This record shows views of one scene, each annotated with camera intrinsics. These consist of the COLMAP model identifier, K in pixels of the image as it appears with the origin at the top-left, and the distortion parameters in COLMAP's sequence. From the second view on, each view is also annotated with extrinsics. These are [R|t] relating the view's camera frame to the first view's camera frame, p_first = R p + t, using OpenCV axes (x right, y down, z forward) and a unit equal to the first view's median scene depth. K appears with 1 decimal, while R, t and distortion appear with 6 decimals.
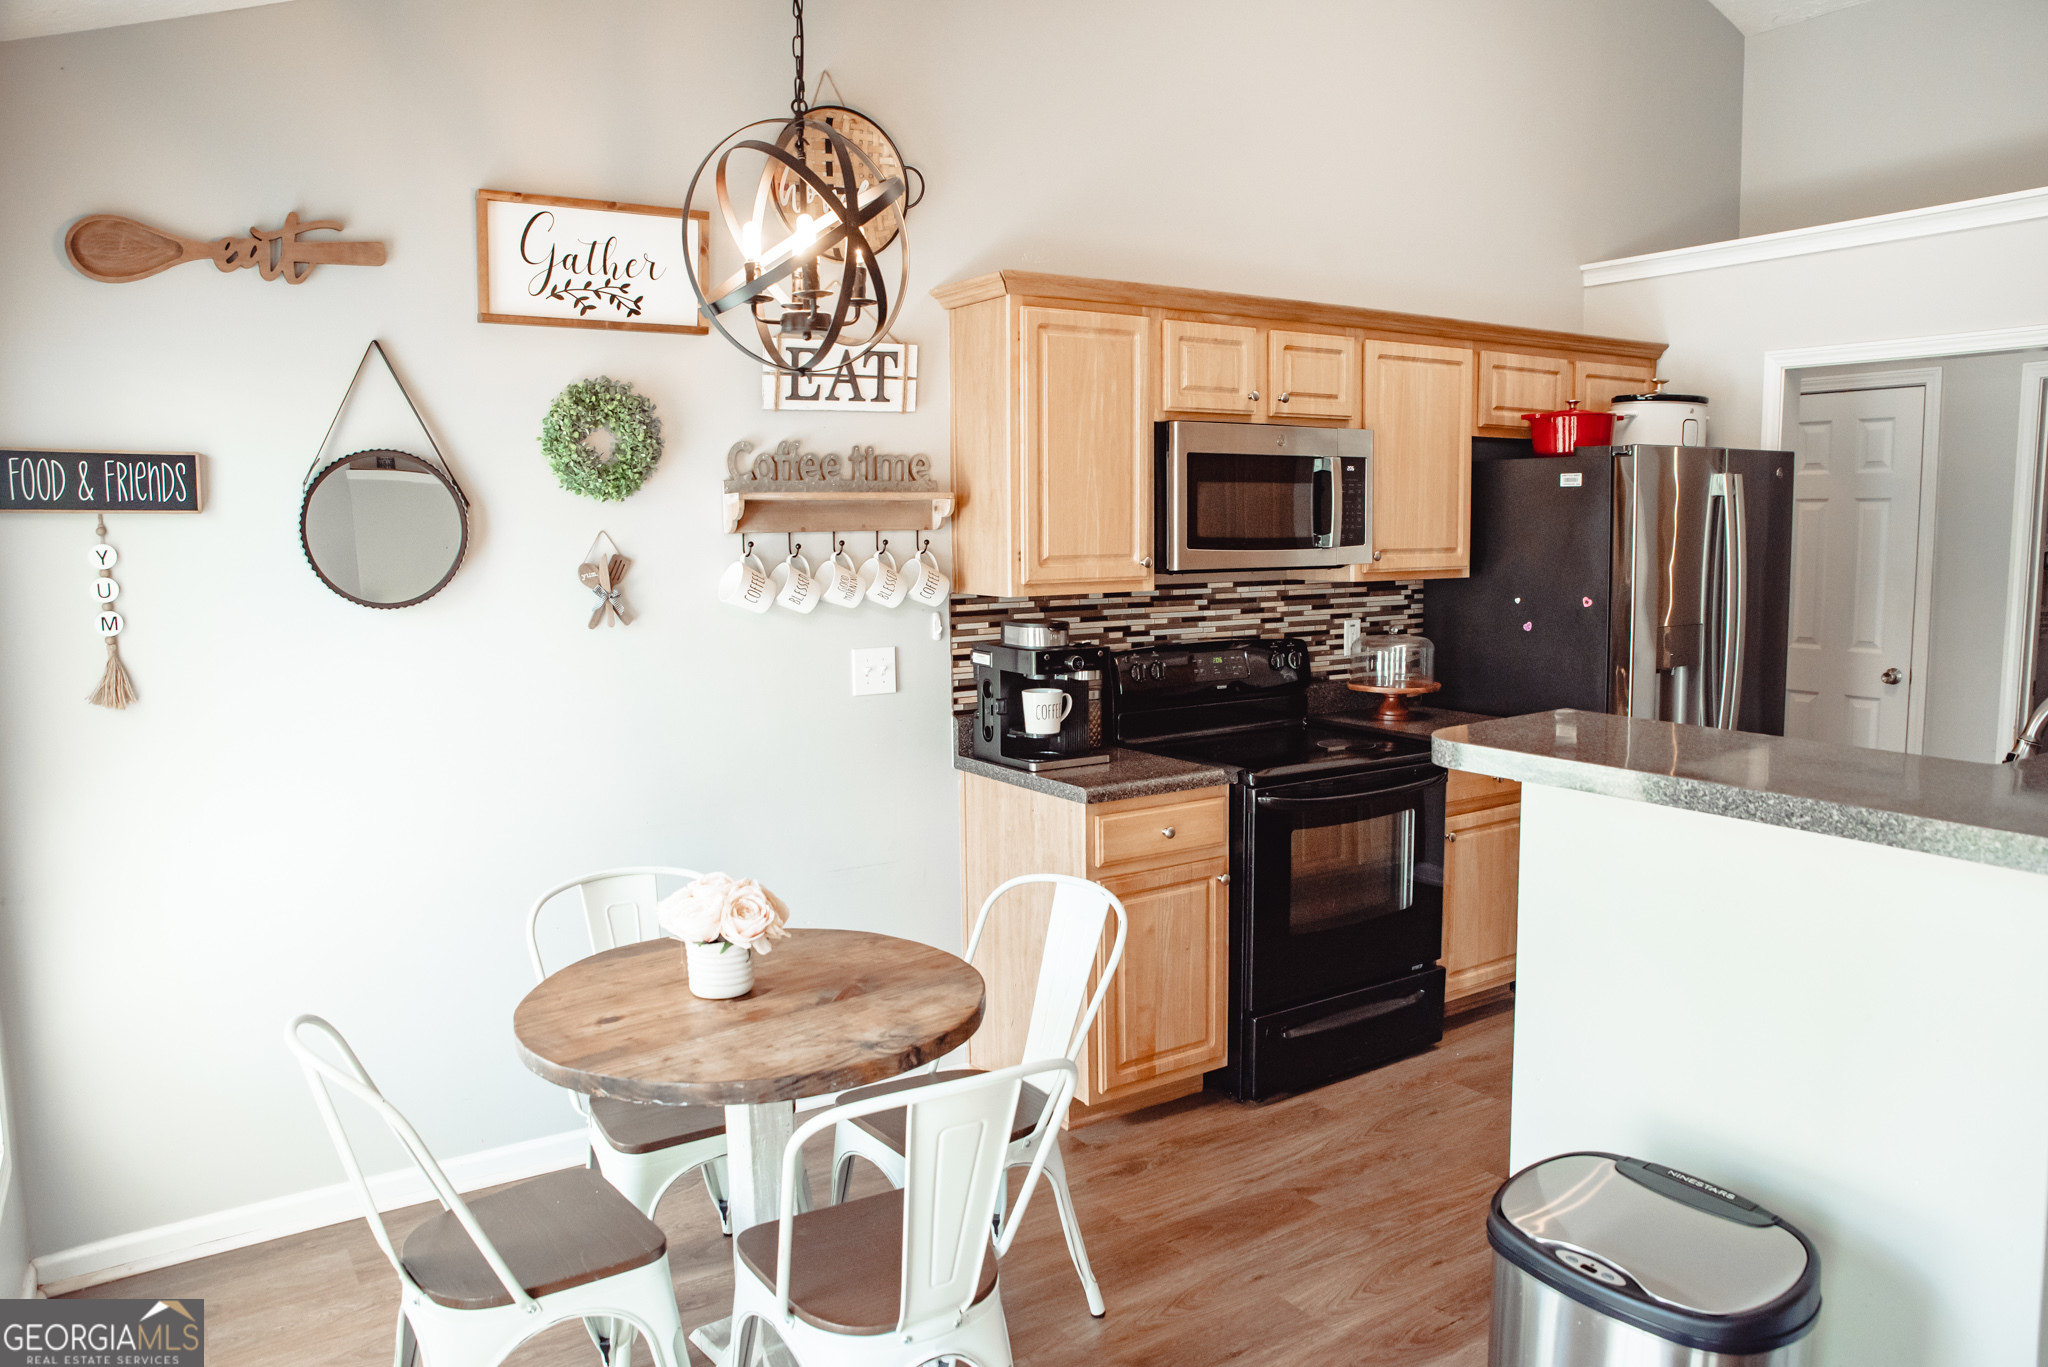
lens RADIAL K [[1440.2, 0, 1113.1], [0, 1440.2, 631.7], [0, 0, 1]] dist [-0.145246, 0.105956]
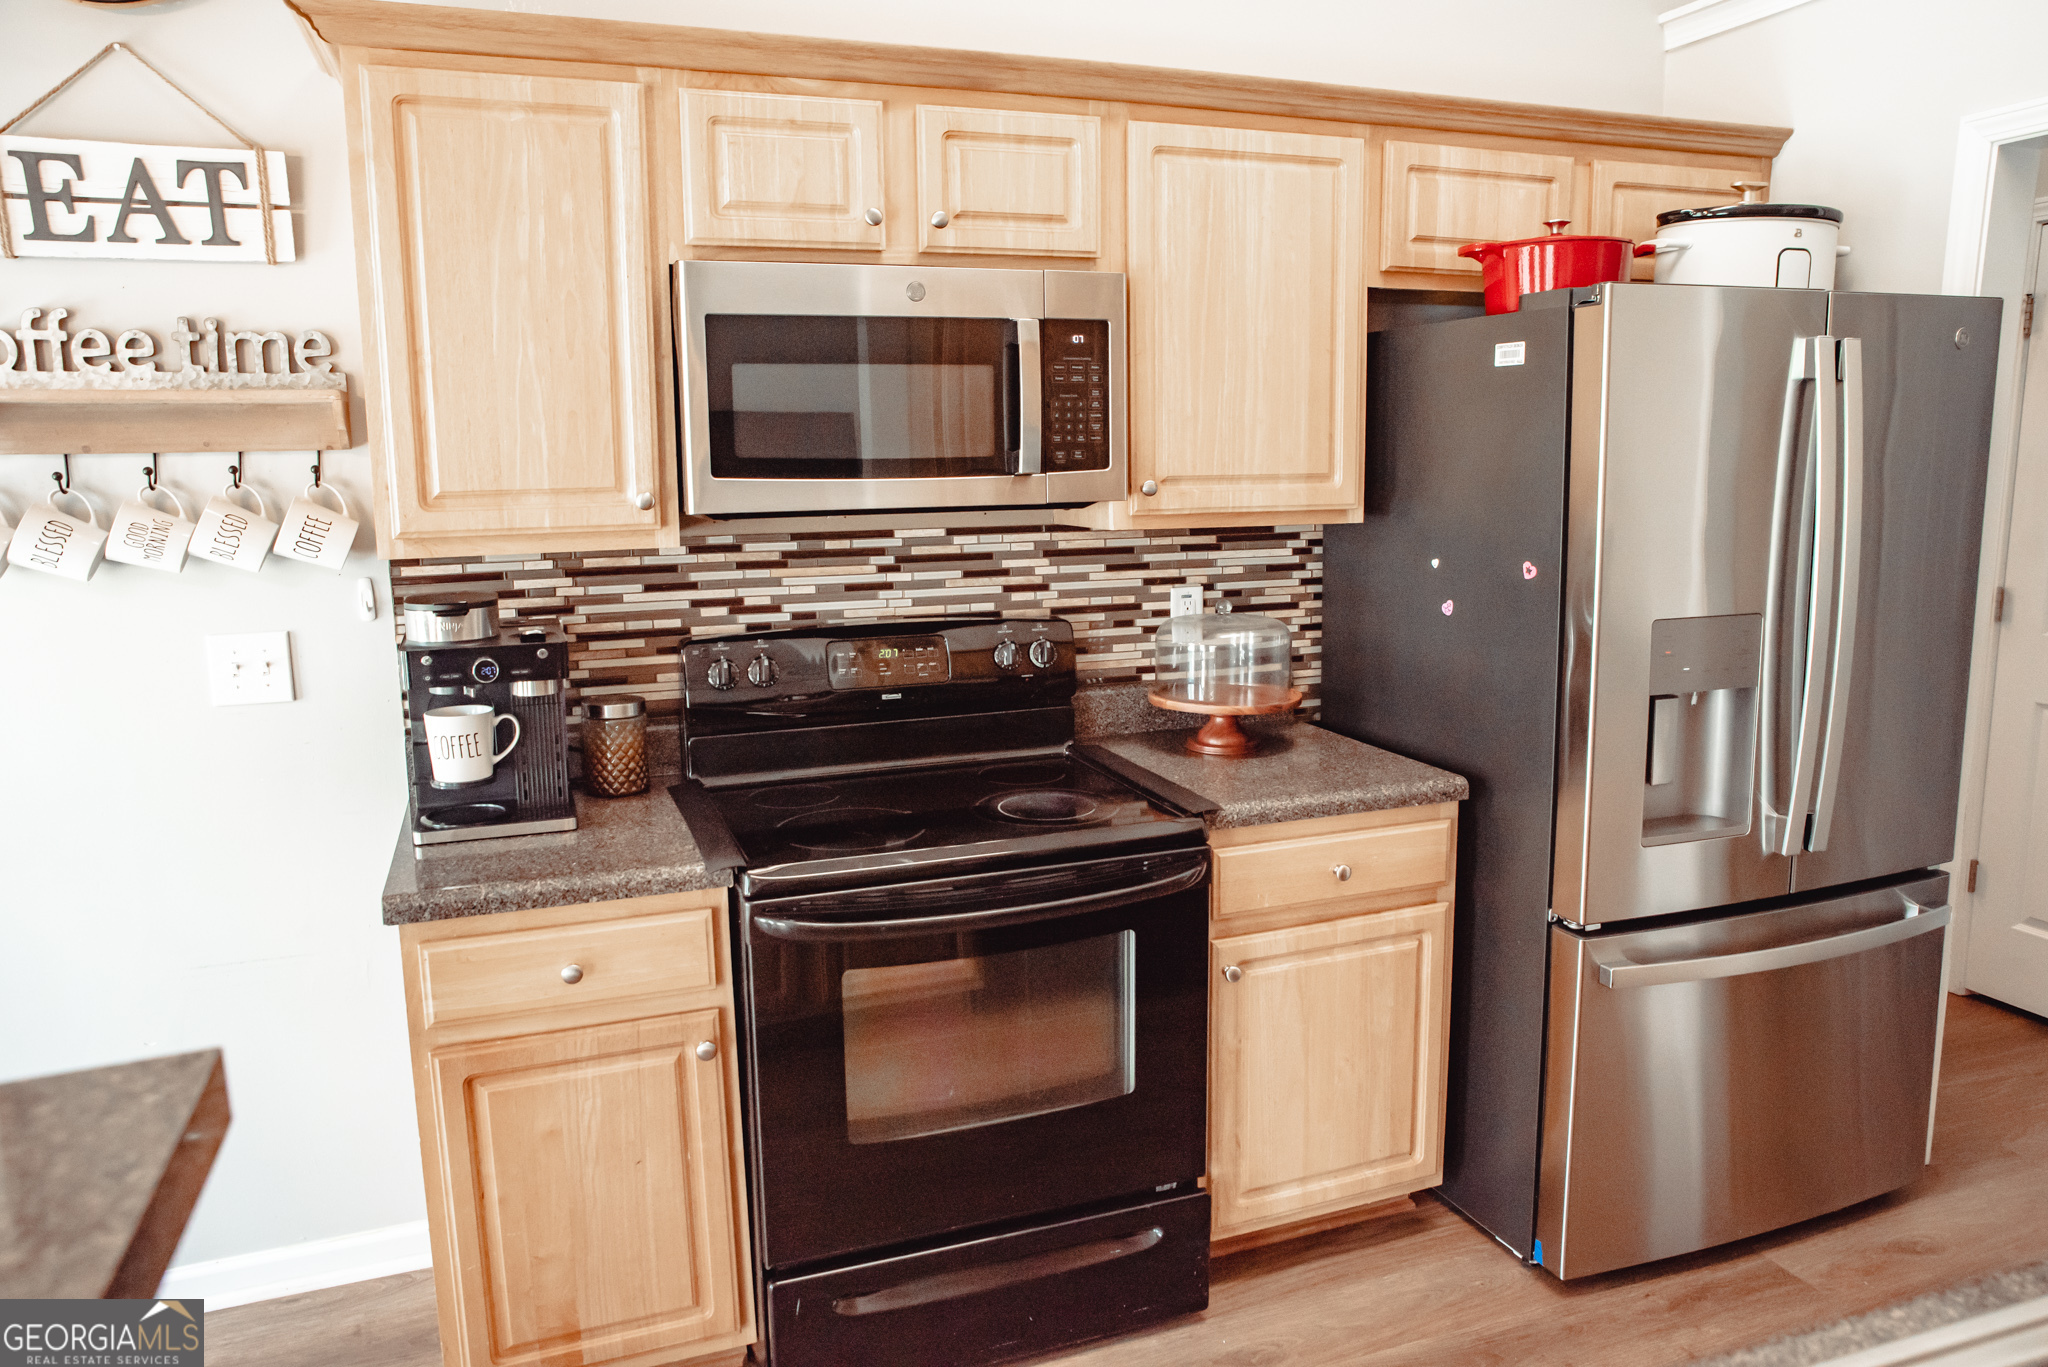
lens RADIAL K [[1394.4, 0, 1091.2], [0, 1394.4, 629.4], [0, 0, 1]] dist [-0.092453, 0.078965]
pose [[0.969149, 0.029828, -0.244662, 0.322189], [-0.015658, 0.998096, 0.059660, -0.029950], [0.245976, -0.053989, 0.967771, 0.452684]]
